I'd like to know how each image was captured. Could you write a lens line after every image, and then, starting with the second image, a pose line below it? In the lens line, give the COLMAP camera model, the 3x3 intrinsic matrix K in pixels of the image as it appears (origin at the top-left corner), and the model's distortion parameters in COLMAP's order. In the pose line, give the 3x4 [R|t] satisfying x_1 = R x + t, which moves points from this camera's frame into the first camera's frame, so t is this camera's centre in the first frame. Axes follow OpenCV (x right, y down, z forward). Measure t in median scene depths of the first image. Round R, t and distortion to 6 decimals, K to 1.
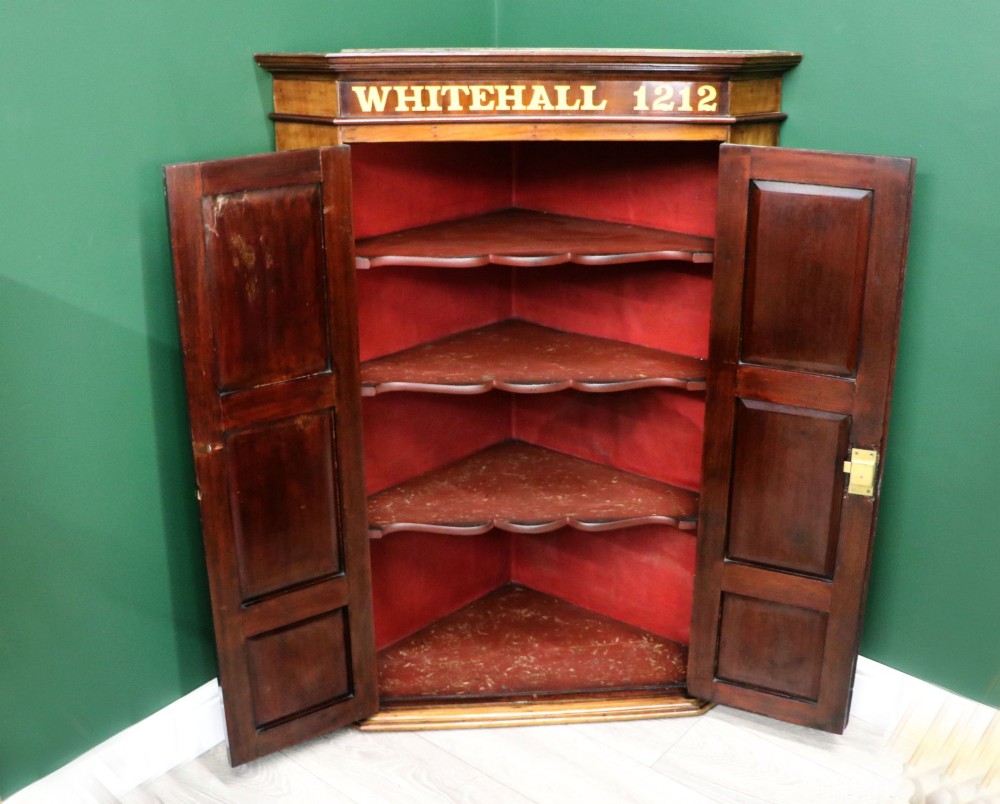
lens RADIAL K [[1155.3, 0, 496.8], [0, 1155.3, 397.7], [0, 0, 1]] dist [-0.157156, 0.000000]
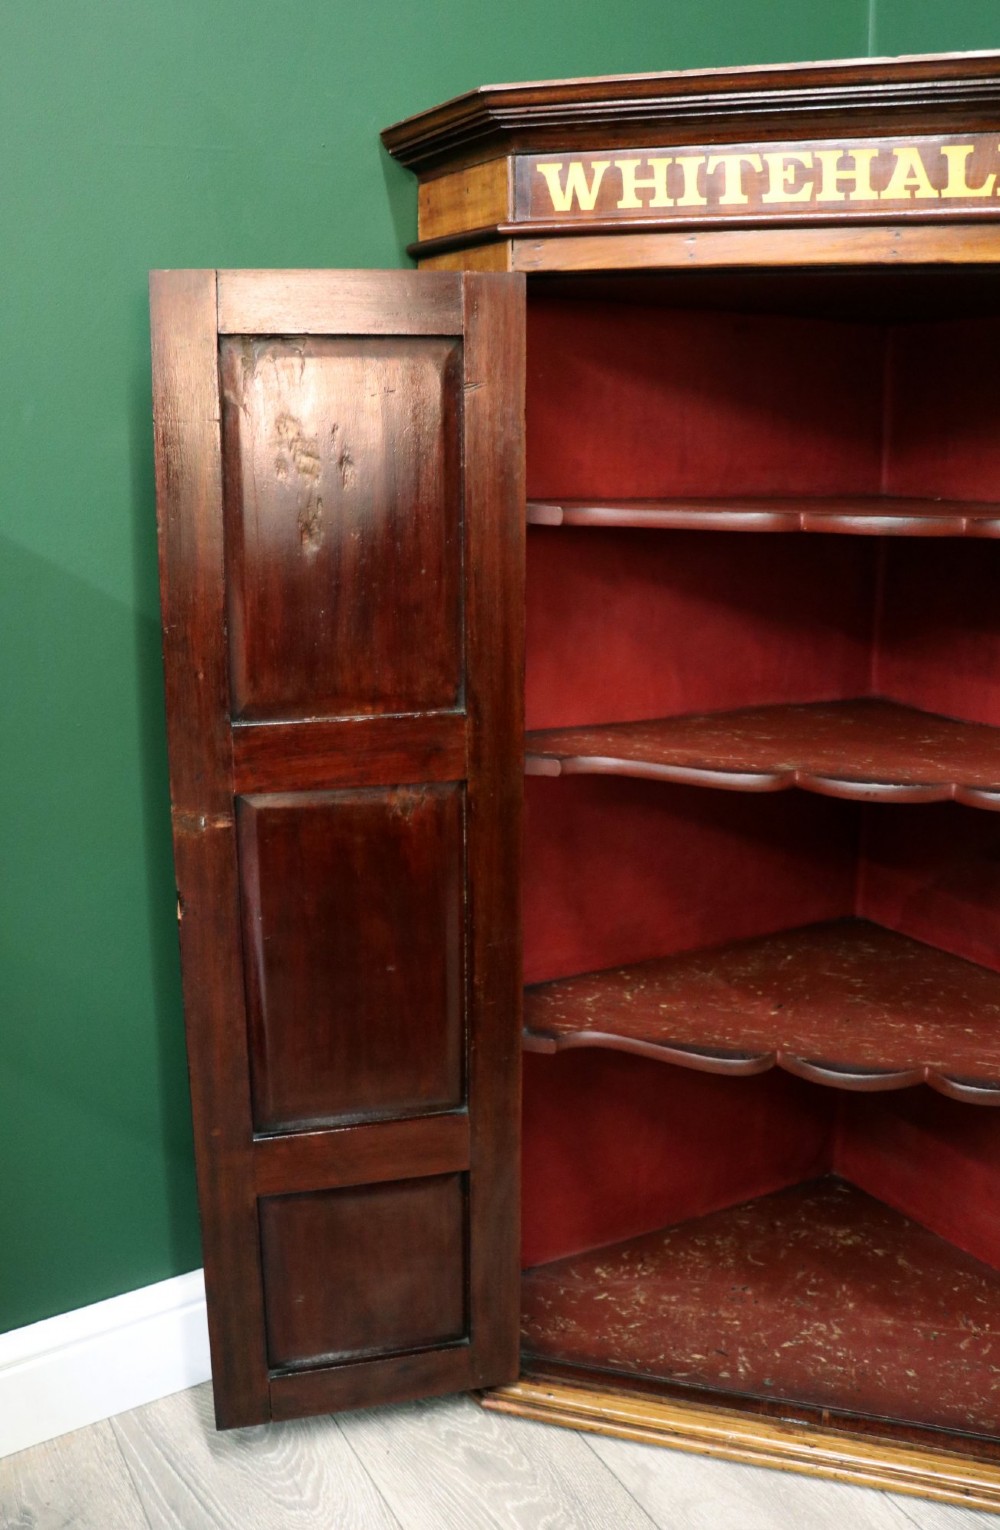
lens RADIAL K [[1317.1, 0, 454.9], [0, 1317.1, 730.4], [0, 0, 1]] dist [-0.183833, 0.145589]
pose [[0.931554, 0.076451, -0.355475, 0.065110], [-0.122892, 0.986313, -0.109925, 0.052751], [0.342206, 0.146086, 0.928199, 0.462700]]
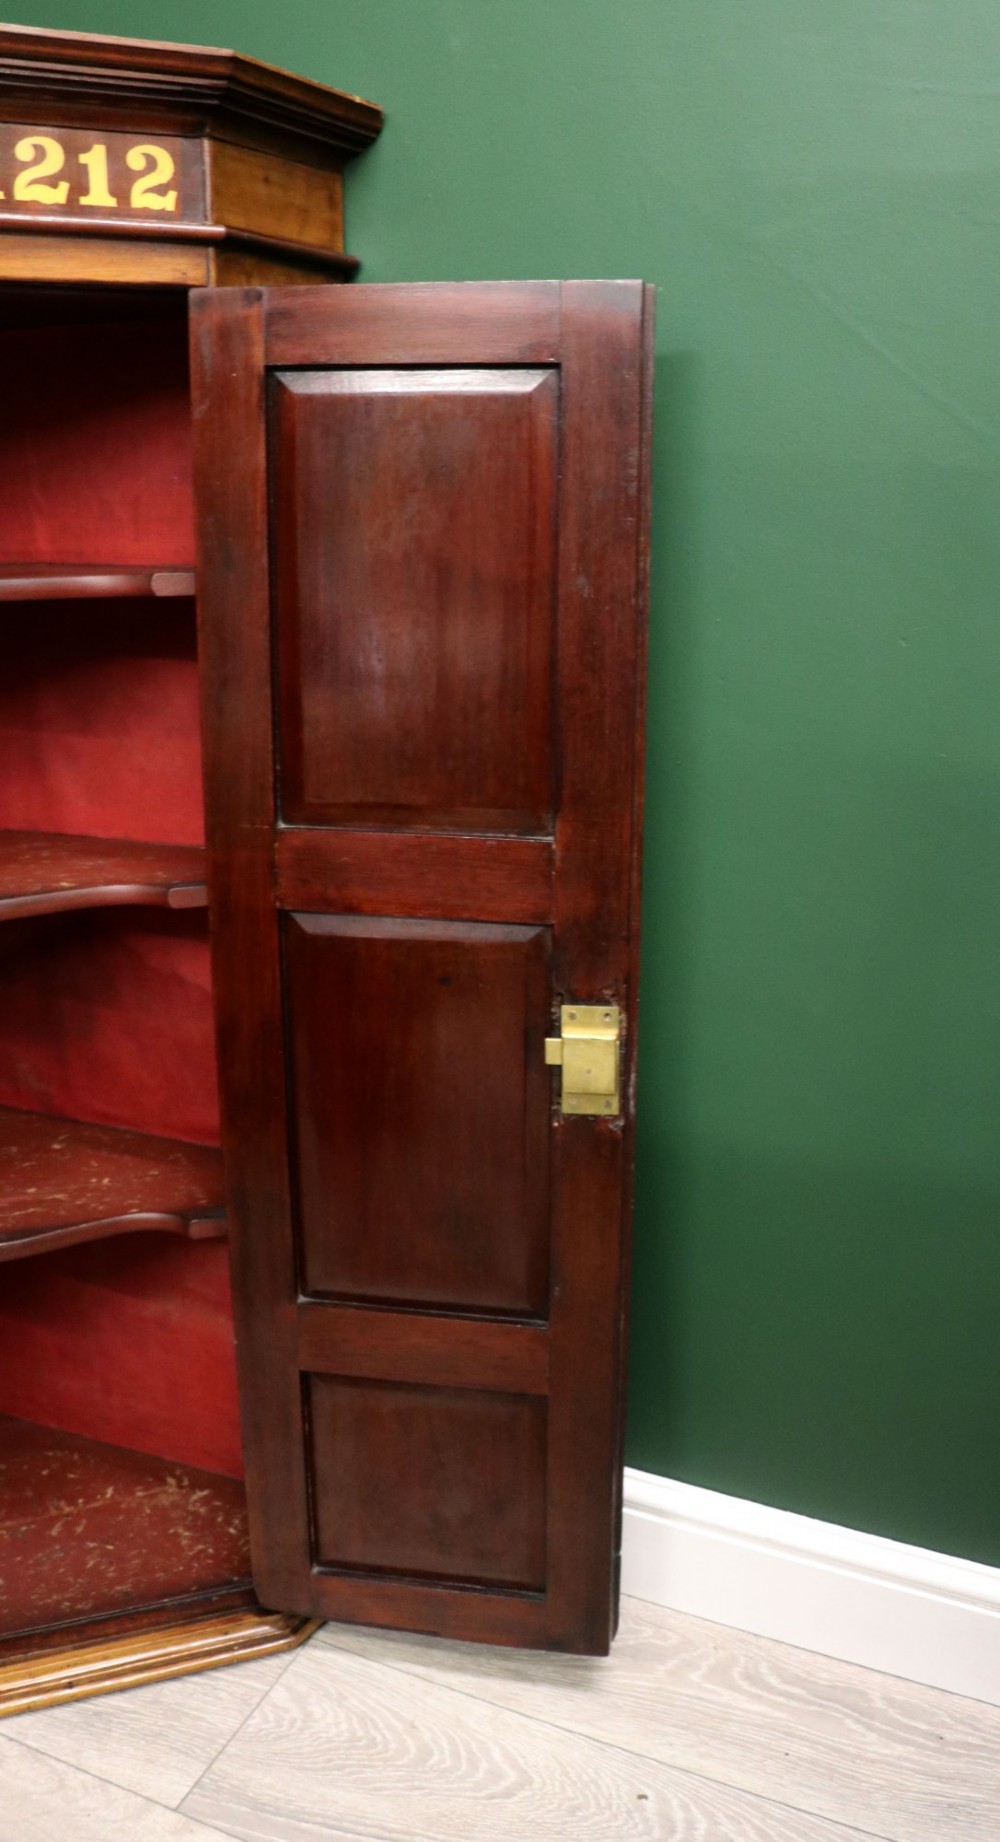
lens RADIAL K [[1566.7, 0, 580.1], [0, 1566.7, 939.9], [0, 0, 1]] dist [-0.185576, 0.141549]
pose [[0.950818, -0.065030, 0.302846, 0.149009], [0.086414, 0.994585, -0.057741, 0.055864], [-0.297451, 0.081071, 0.951289, 0.455326]]
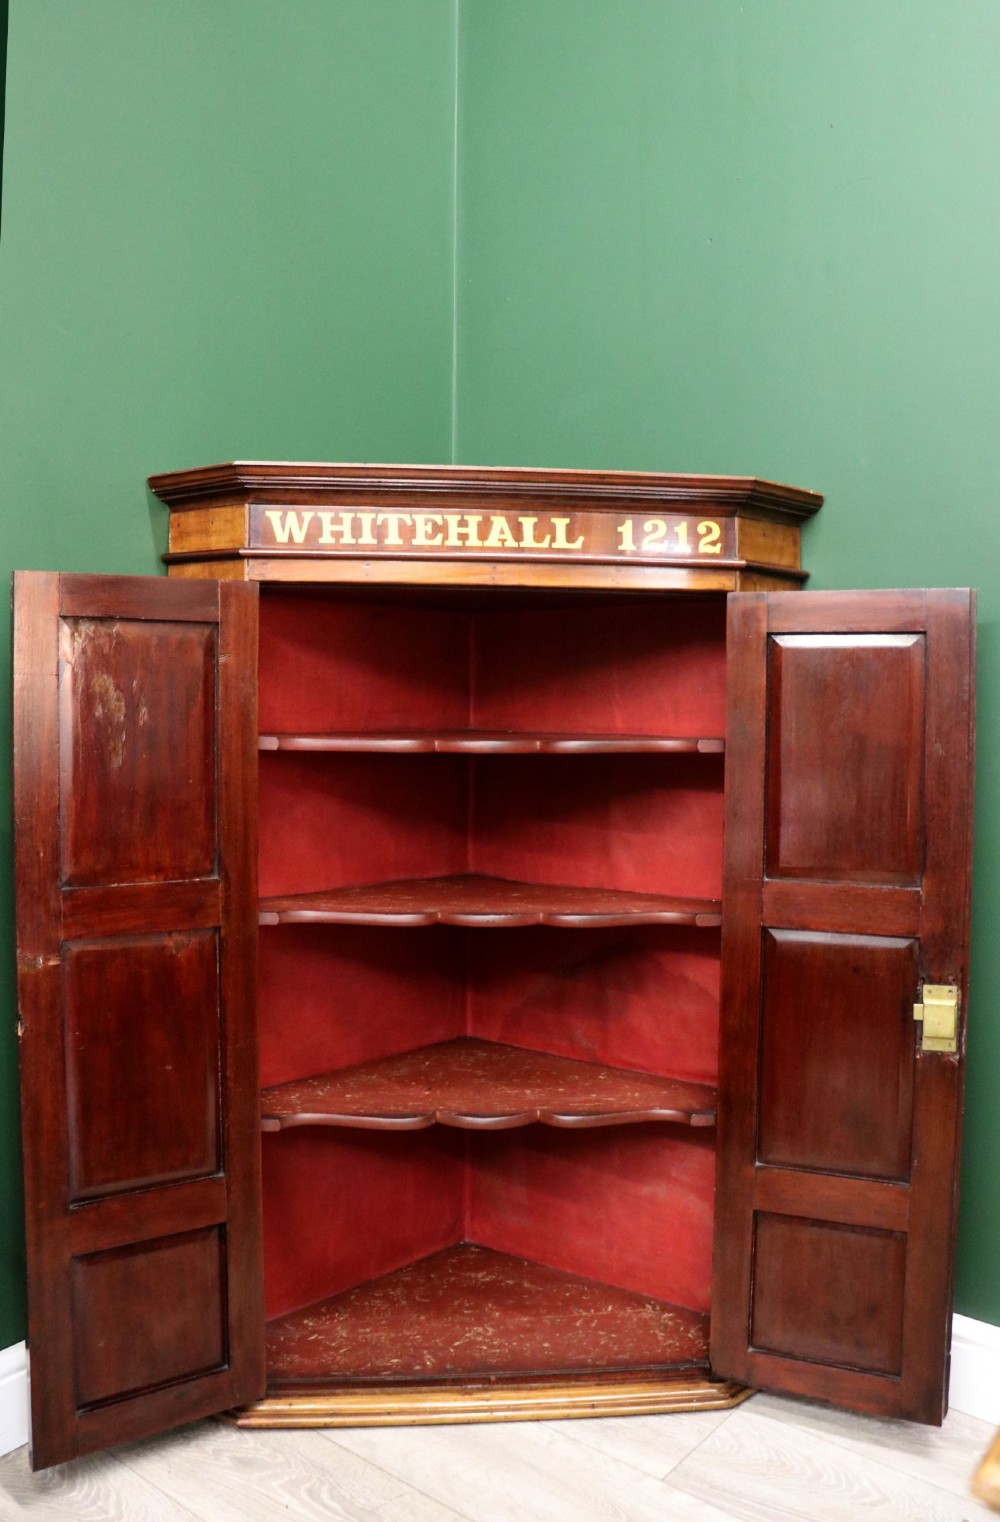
lens RADIAL K [[1310.2, 0, 512.5], [0, 1310.2, 732.8], [0, 0, 1]] dist [-0.183833, 0.145589]
pose [[0.999499, 0.013308, 0.028703, 0.021585], [-0.003532, 0.948489, -0.316789, 0.156845], [-0.031440, 0.316529, 0.948062, 0.176008]]
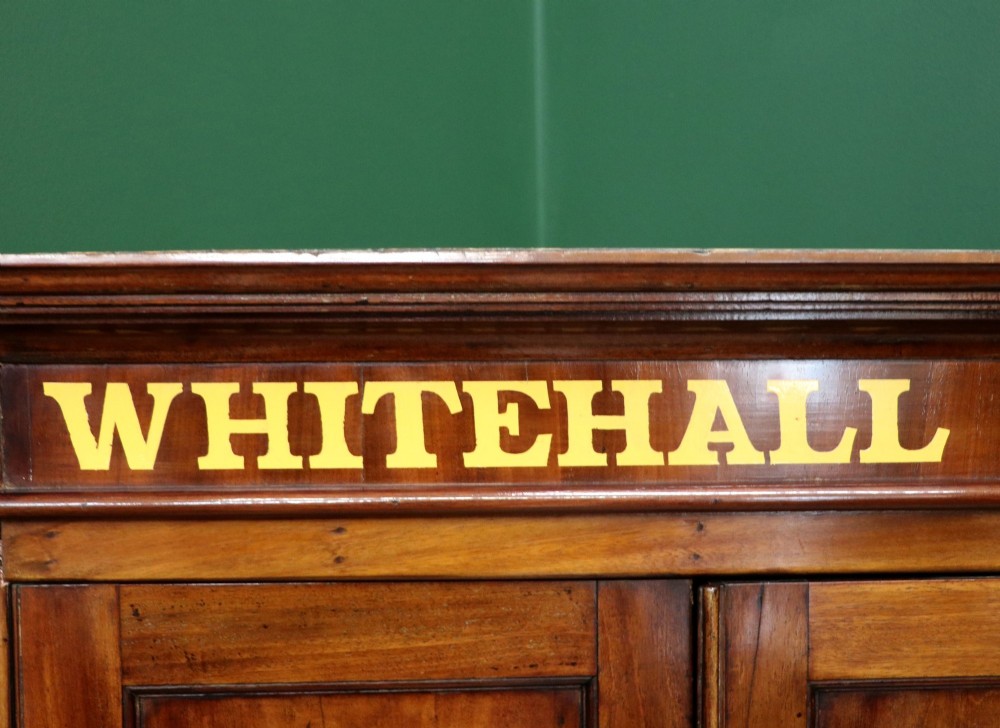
lens RADIAL K [[1327.8, 0, 495.1], [0, 1327.8, 370.5], [0, 0, 1]] dist [-0.083641, 0.000000]
pose [[0.999562, -0.004427, -0.029272, -0.006294], [-0.004411, 0.955455, -0.295105, -0.175339], [0.029275, 0.295105, 0.955016, 0.671604]]
